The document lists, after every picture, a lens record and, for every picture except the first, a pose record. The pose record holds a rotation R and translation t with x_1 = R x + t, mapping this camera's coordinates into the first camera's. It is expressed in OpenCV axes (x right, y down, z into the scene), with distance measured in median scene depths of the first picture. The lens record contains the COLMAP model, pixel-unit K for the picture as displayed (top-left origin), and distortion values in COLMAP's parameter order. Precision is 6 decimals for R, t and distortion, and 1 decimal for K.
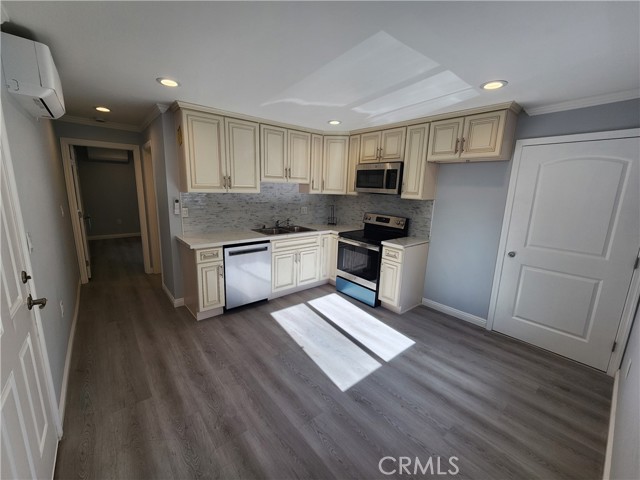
lens RADIAL K [[261.9, 0, 320.9], [0, 261.9, 242.4], [0, 0, 1]] dist [0.000062, 0.000151]
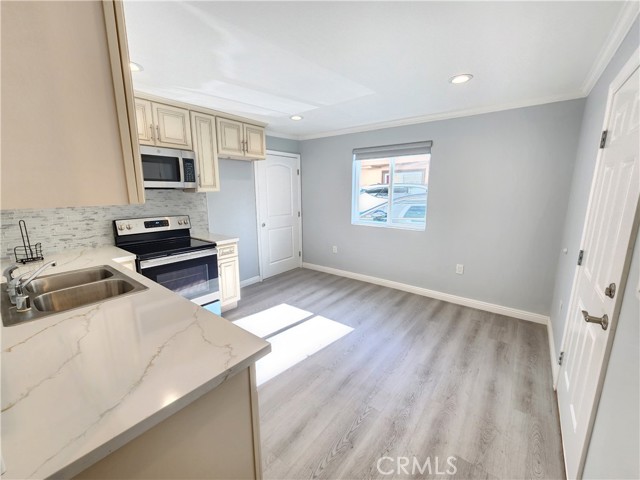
lens RADIAL K [[261.9, 0, 323.2], [0, 261.9, 240.4], [0, 0, 1]] dist [0.000062, 0.000151]
pose [[-0.205192, -0.218747, 0.953963, -0.937200], [0.197996, 0.945272, 0.259342, -0.225770], [-0.958485, 0.242096, -0.150651, 1.074880]]
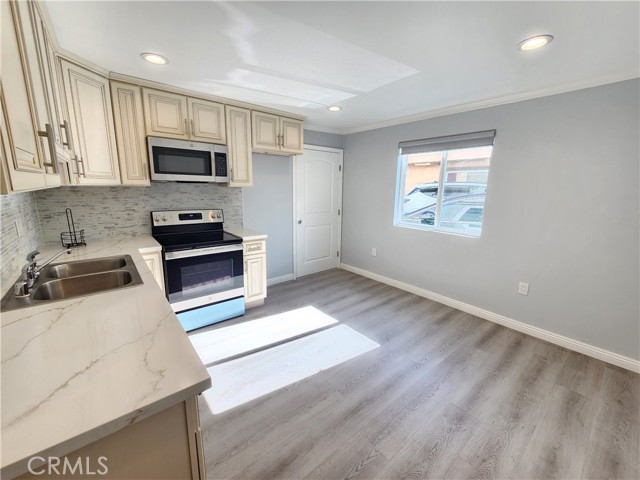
lens RADIAL K [[261.9, 0, 322.4], [0, 261.9, 239.2], [0, 0, 1]] dist [0.000062, 0.000151]
pose [[0.009269, -0.229373, 0.973294, -0.841809], [0.190586, 0.955899, 0.223459, -0.193099], [-0.981627, 0.183425, 0.052576, 0.951658]]
